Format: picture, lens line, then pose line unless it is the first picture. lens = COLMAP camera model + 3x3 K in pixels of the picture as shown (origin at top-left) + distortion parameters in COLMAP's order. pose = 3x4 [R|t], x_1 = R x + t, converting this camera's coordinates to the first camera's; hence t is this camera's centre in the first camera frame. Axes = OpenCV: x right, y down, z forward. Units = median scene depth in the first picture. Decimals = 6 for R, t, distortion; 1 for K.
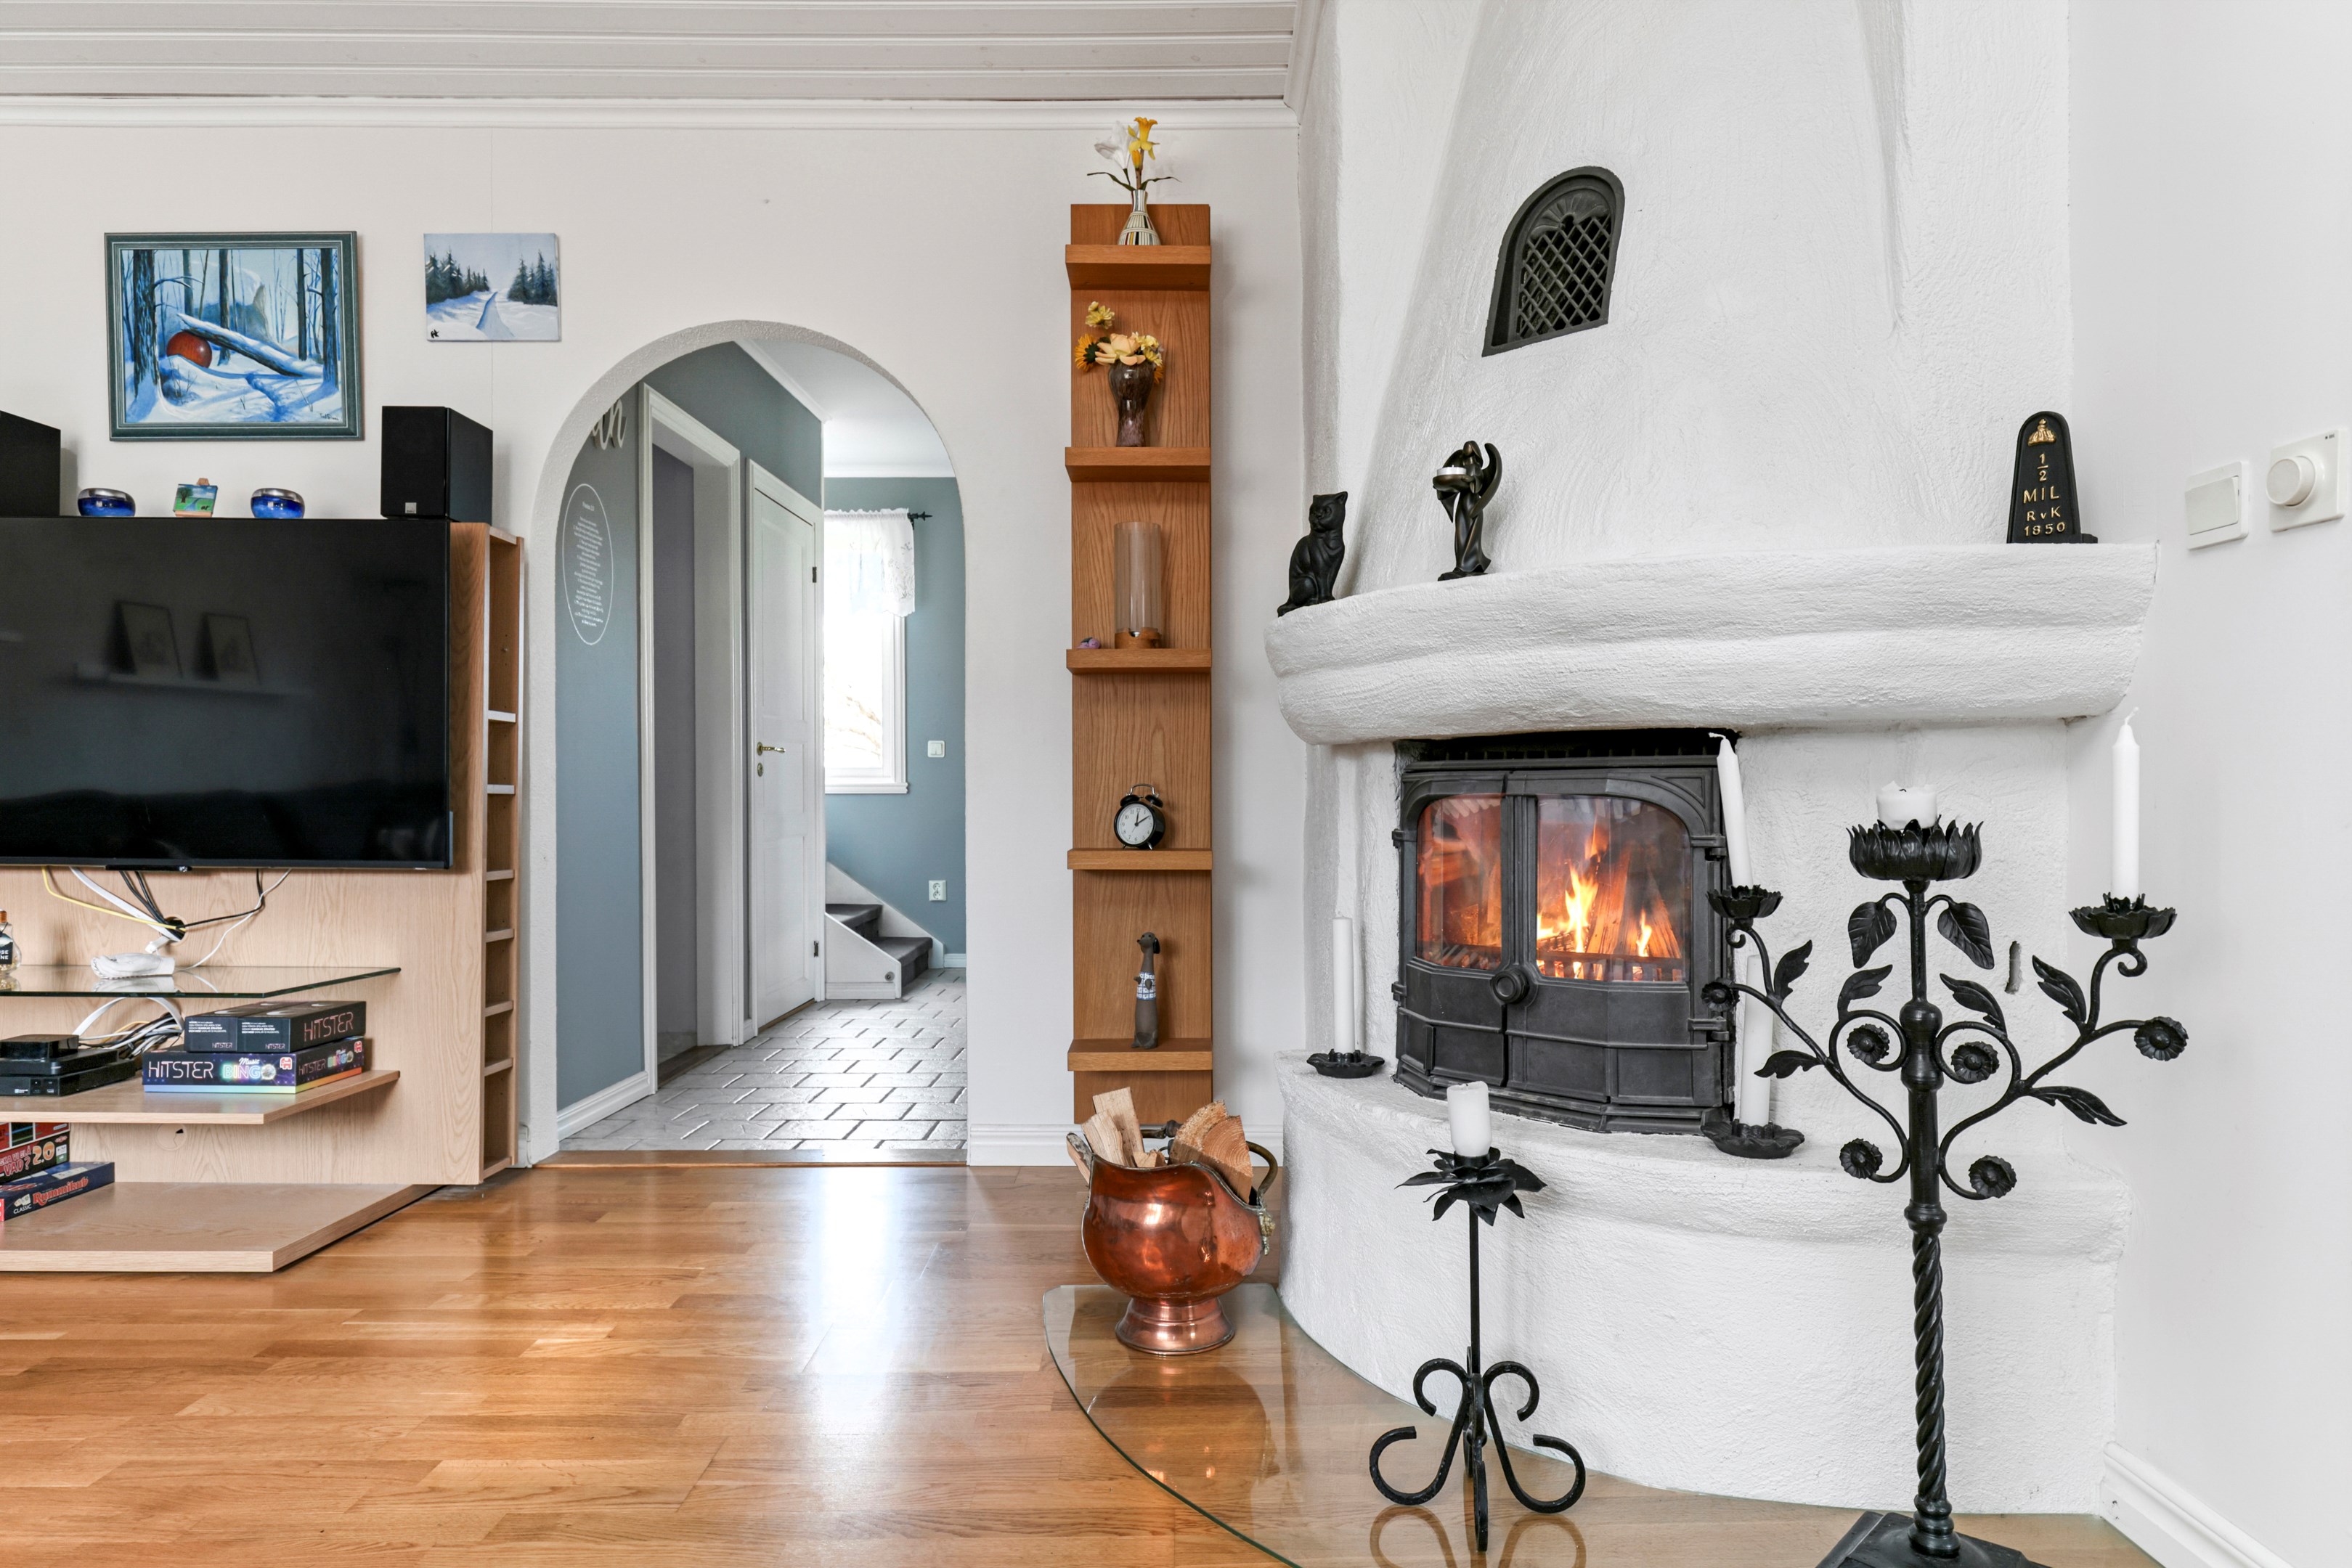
lens RADIAL K [[1381.4, 0, 1181.3], [0, 1381.4, 792.4], [0, 0, 1]] dist [-0.004939, -0.000246]
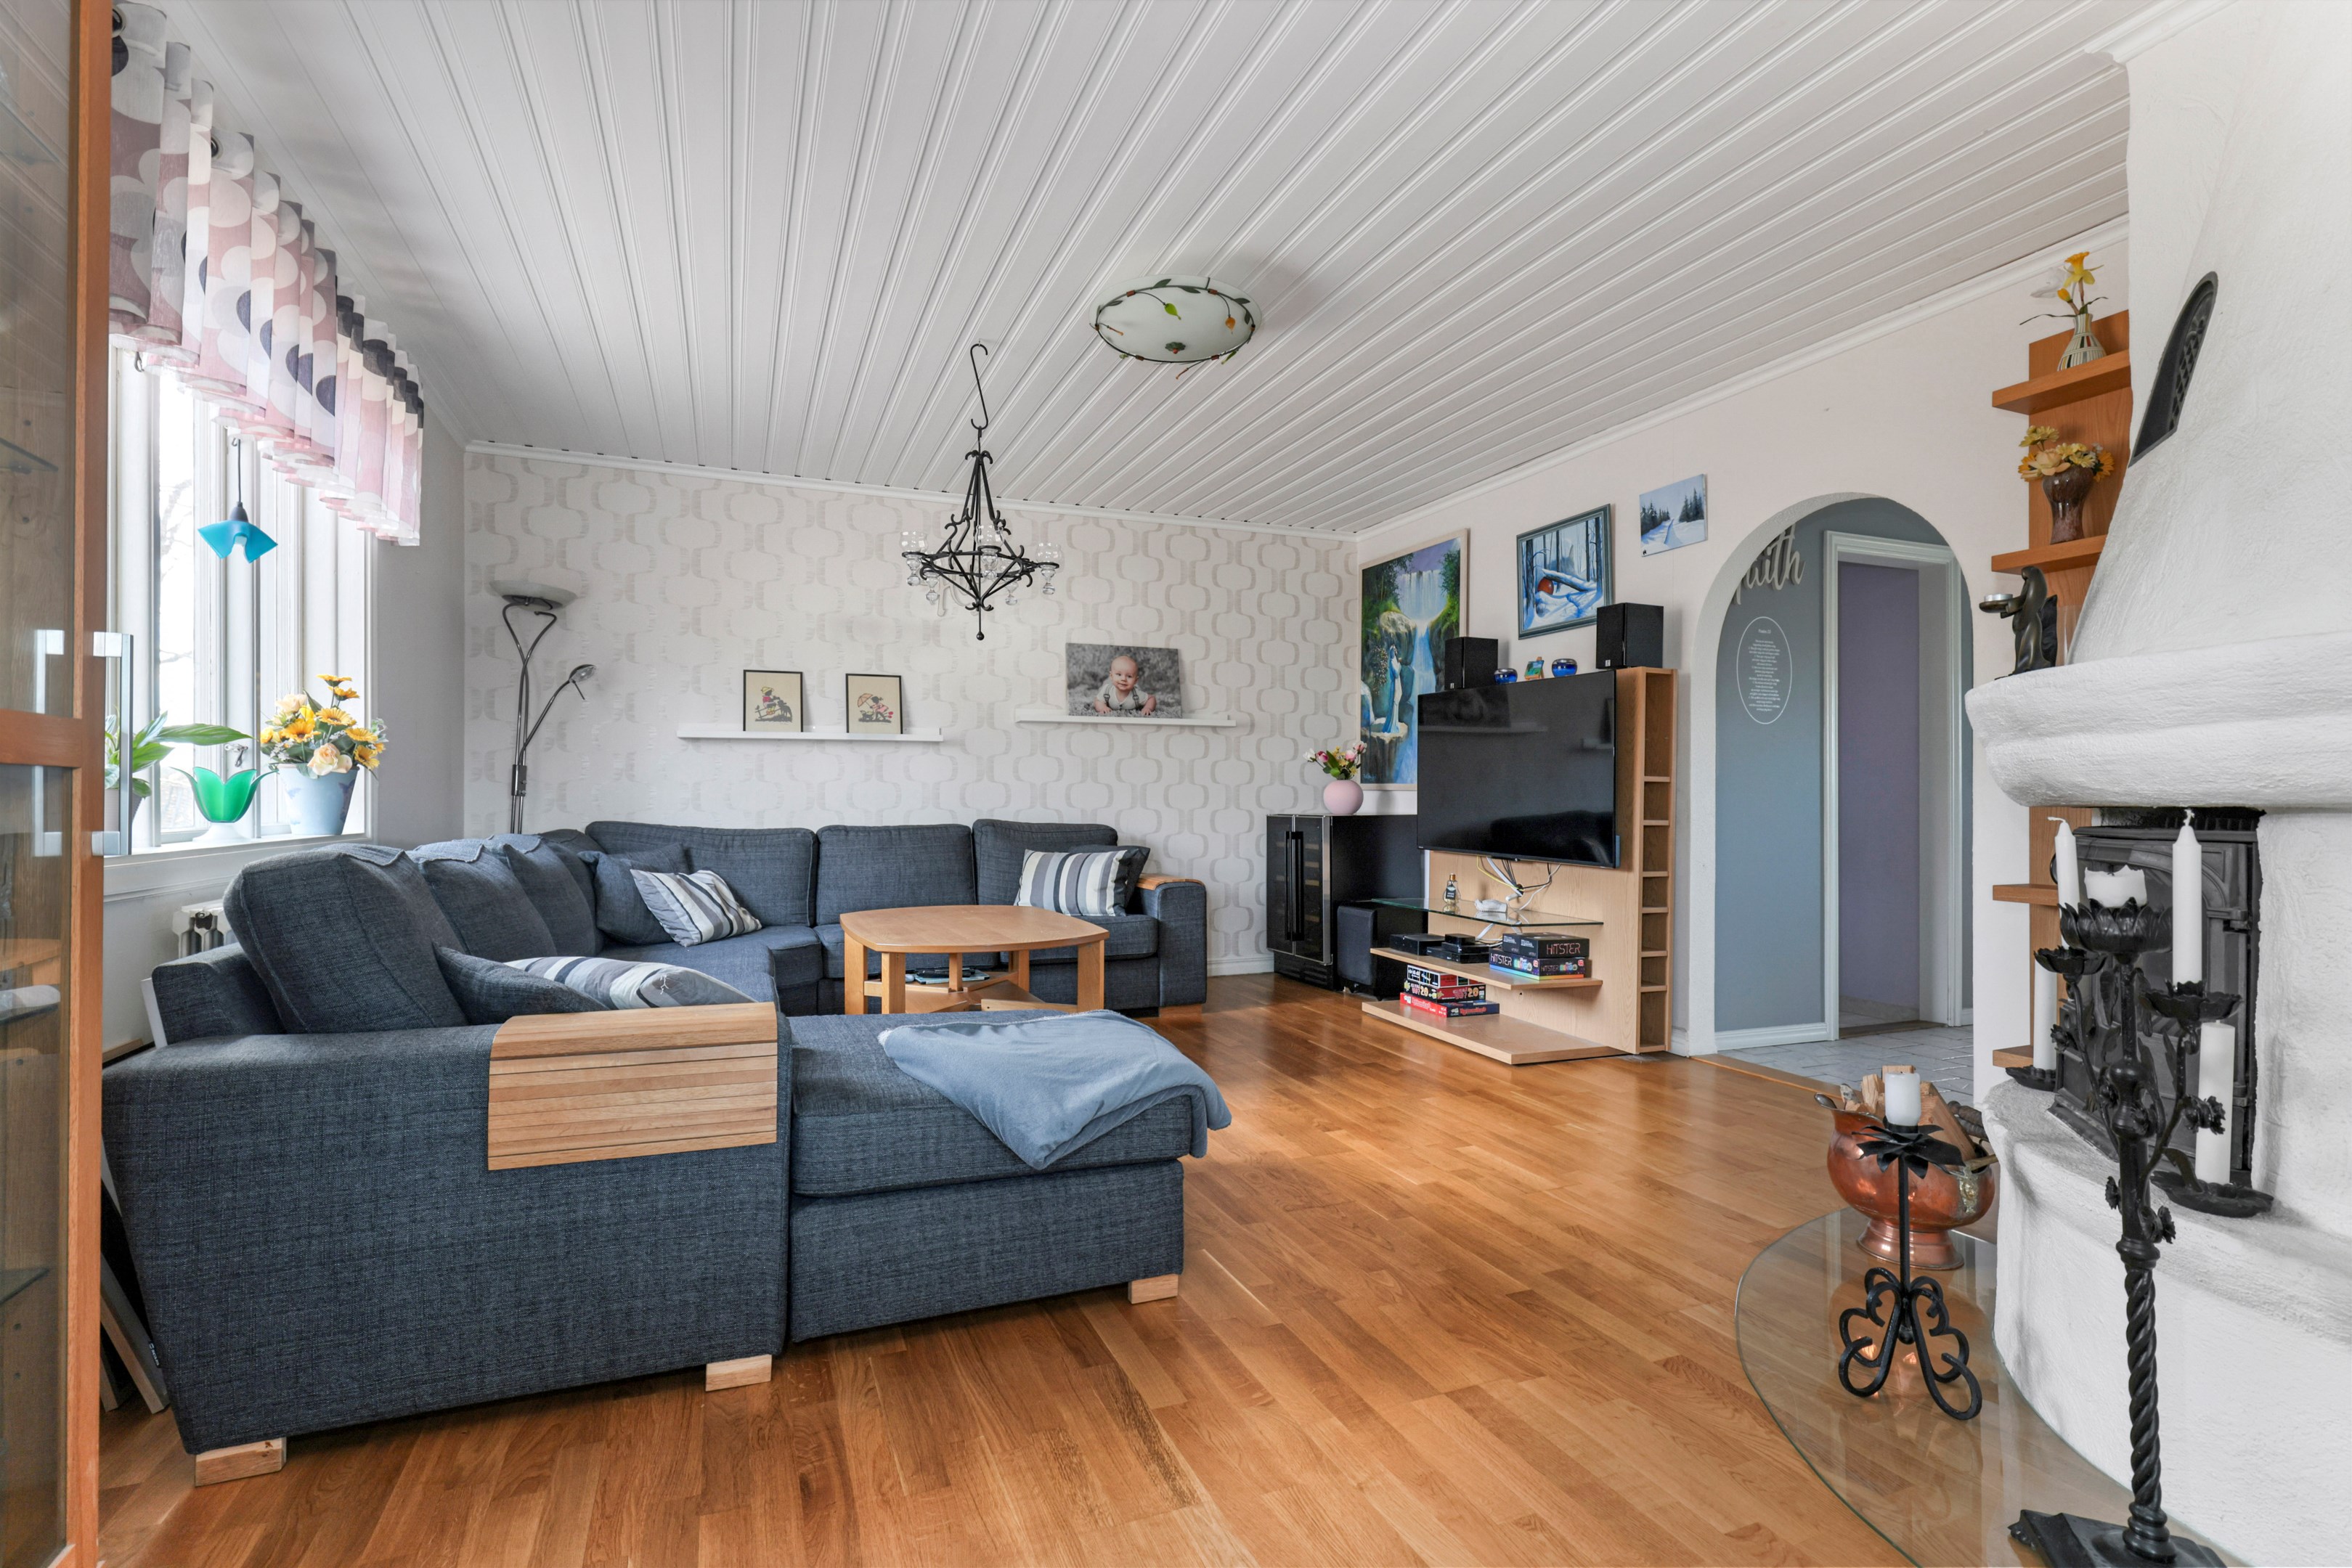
lens RADIAL K [[1105.4, 0, 1185.5], [0, 1105.4, 793.6], [0, 0, 1]] dist [0.001156, -0.000254]
pose [[0.373418, 0.000042, -0.927663, 0.538644], [-0.006968, 0.999972, -0.002760, -0.030021], [0.927637, 0.007495, 0.373408, -0.030606]]
